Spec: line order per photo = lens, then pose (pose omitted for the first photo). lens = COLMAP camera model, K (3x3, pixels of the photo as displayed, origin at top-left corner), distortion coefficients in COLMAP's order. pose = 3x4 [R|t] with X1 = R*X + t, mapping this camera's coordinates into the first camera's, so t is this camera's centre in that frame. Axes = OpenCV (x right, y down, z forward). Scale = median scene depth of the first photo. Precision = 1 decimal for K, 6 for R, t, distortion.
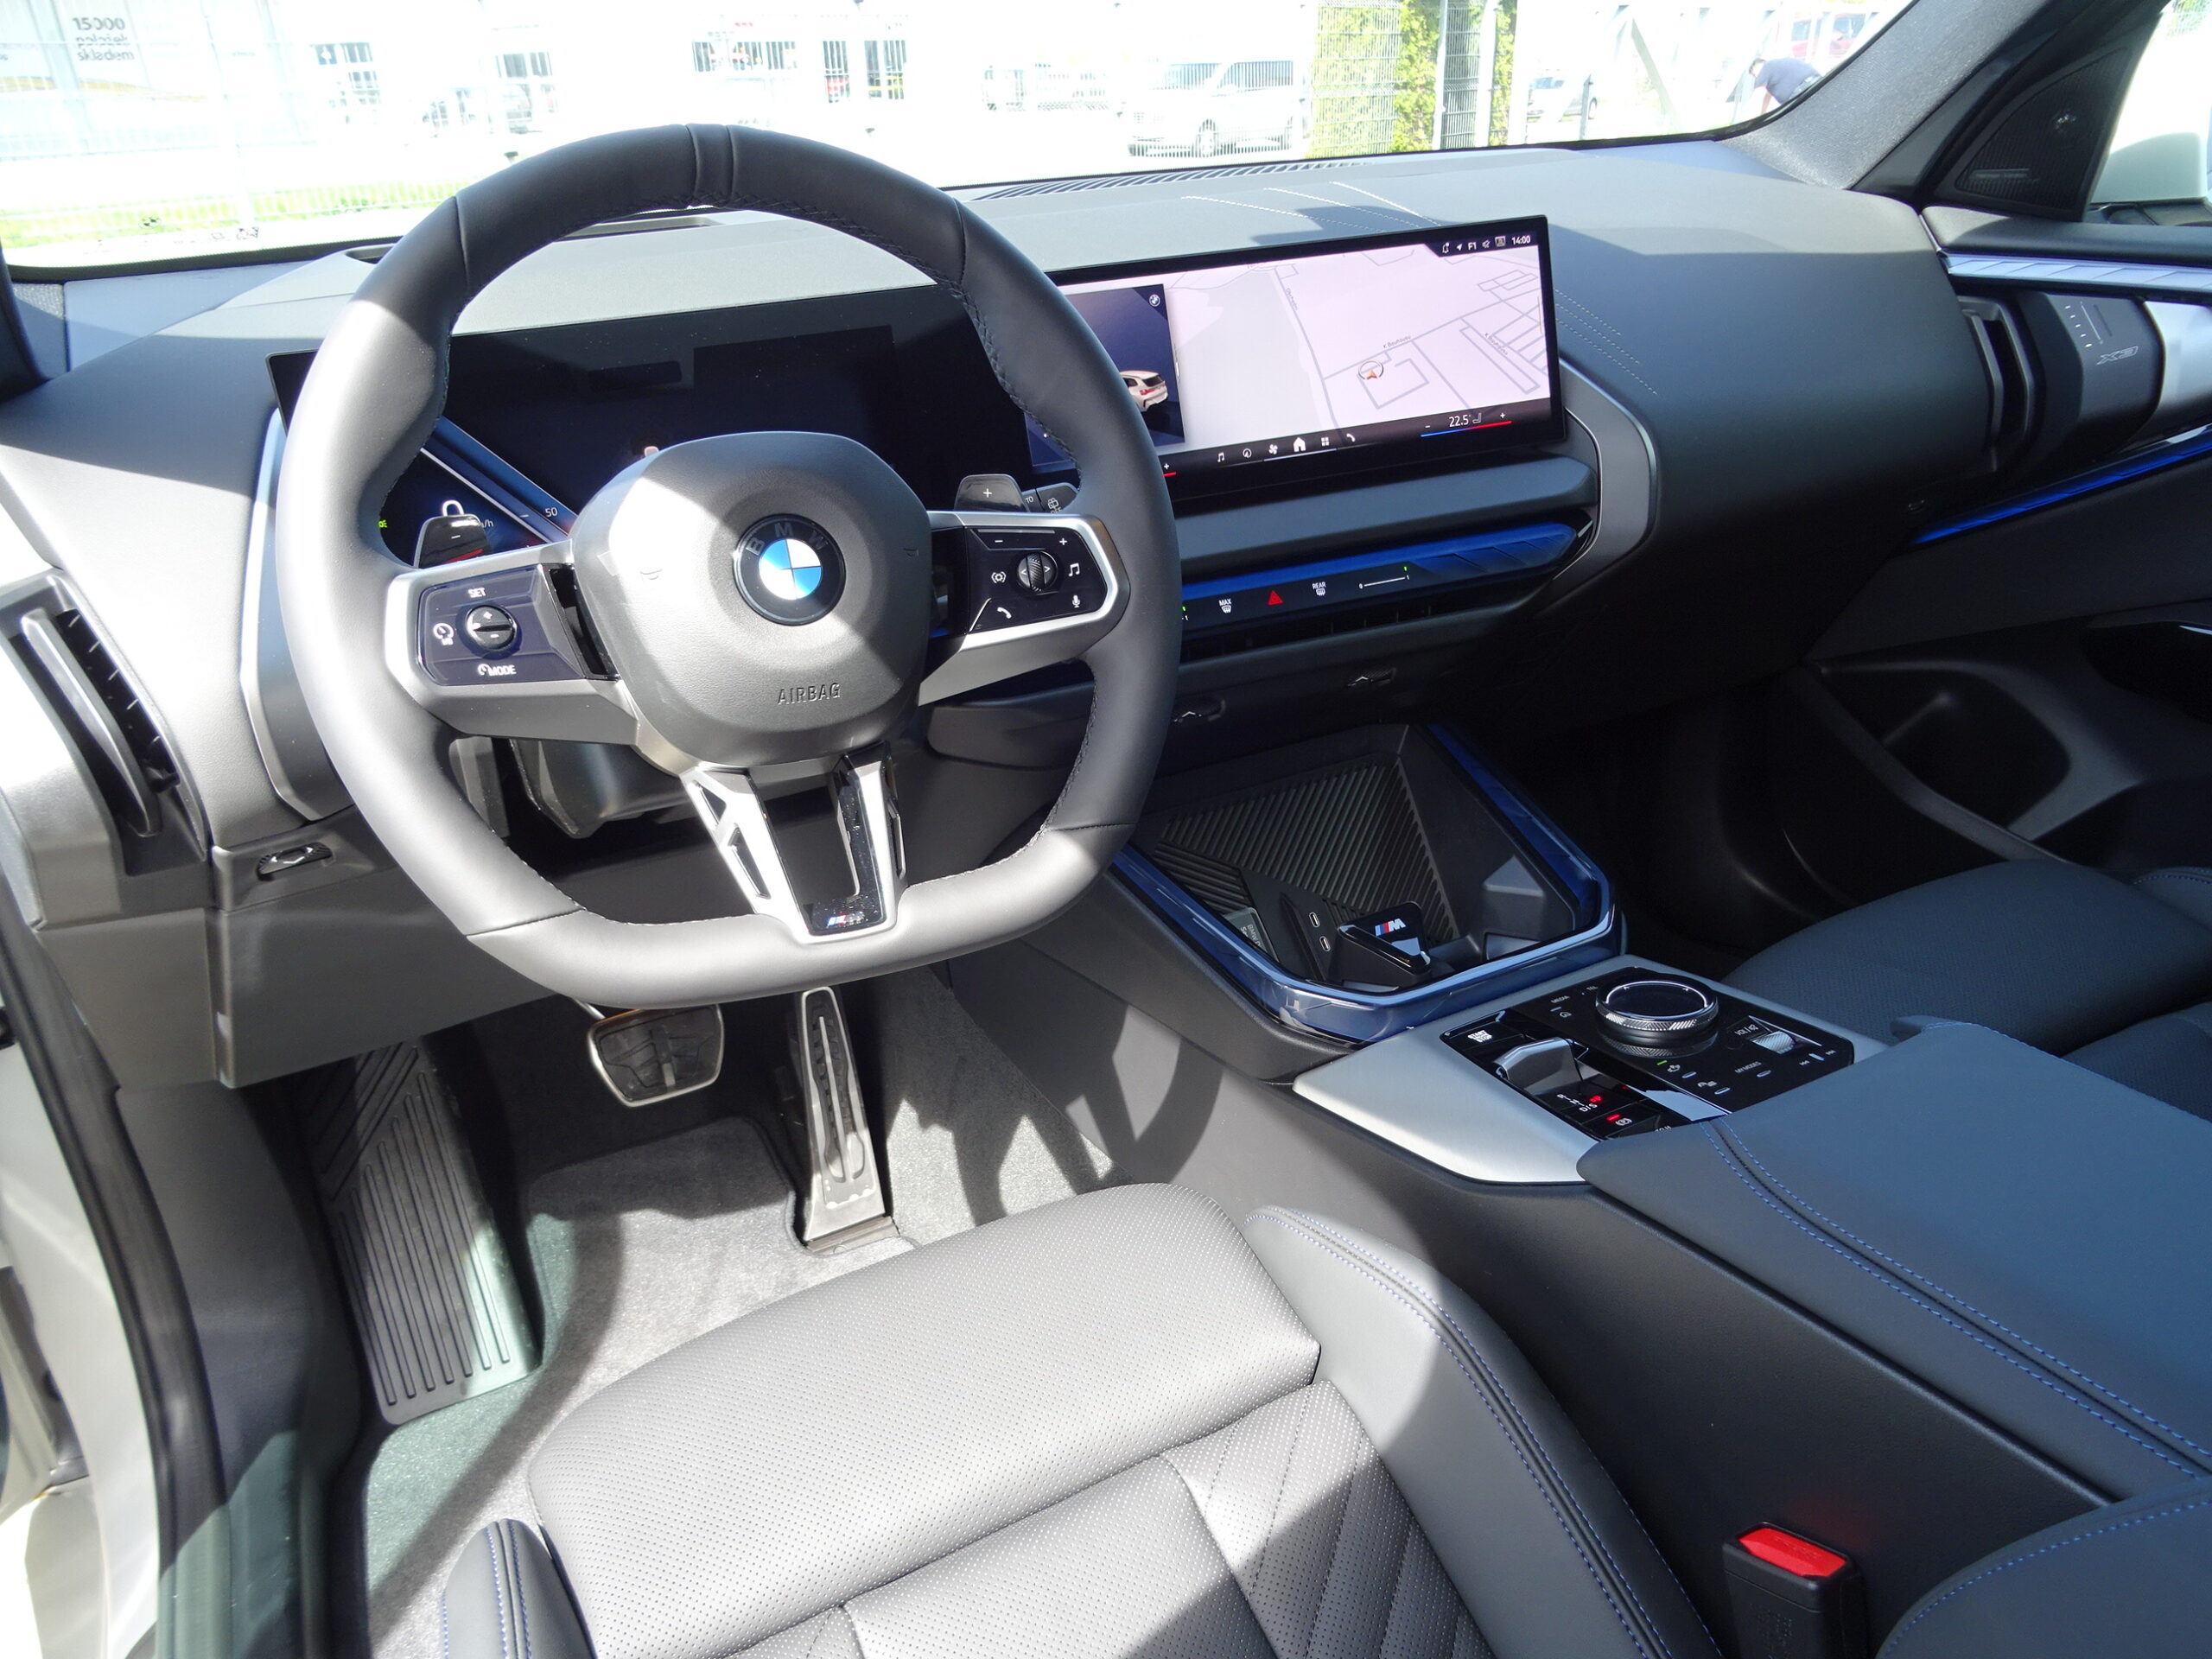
lens RADIAL K [[1640.0, 0, 1106.0], [0, 1640.0, 829.5], [0, 0, 1]] dist [-0.077138, 0.002064]
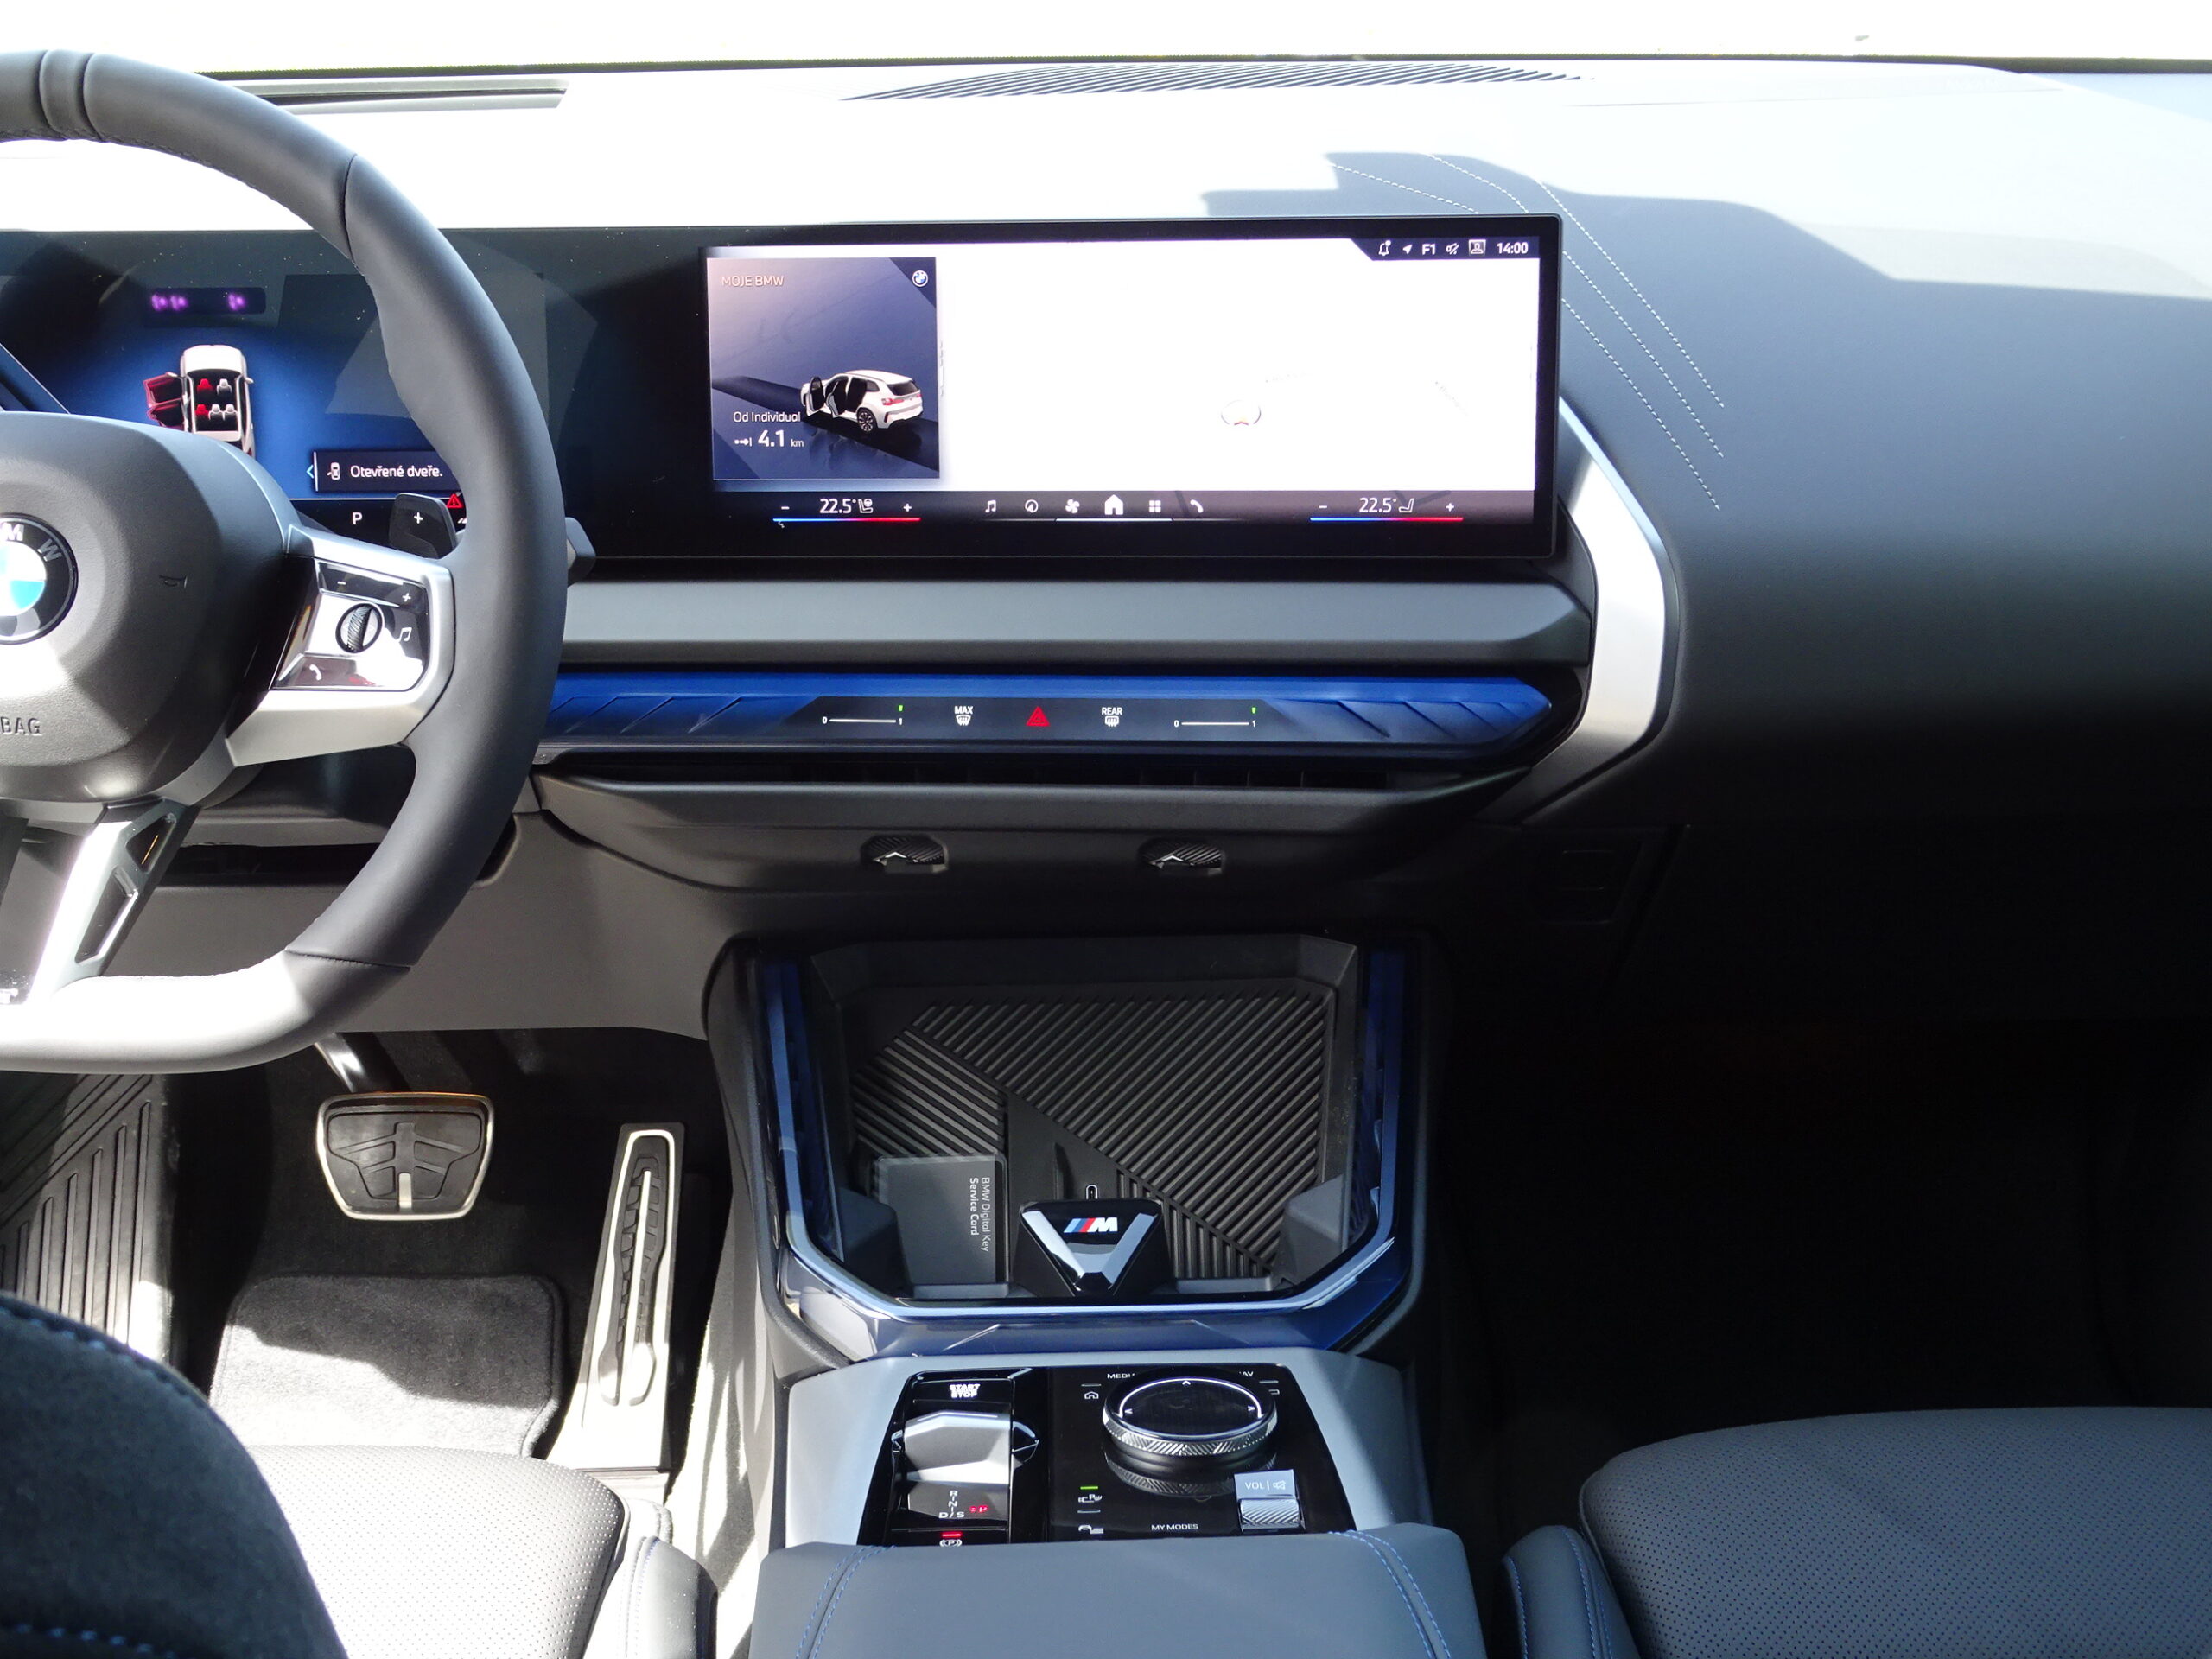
lens RADIAL K [[2648.4, 0, 1105.7], [0, 2648.4, 721.3], [0, 0, 1]] dist [-0.020104, -0.390068]
pose [[0.904466, 0.187703, -0.383027, 0.555120], [-0.218941, 0.974949, -0.039224, -0.101665], [0.366069, 0.119337, 0.922904, -0.020711]]
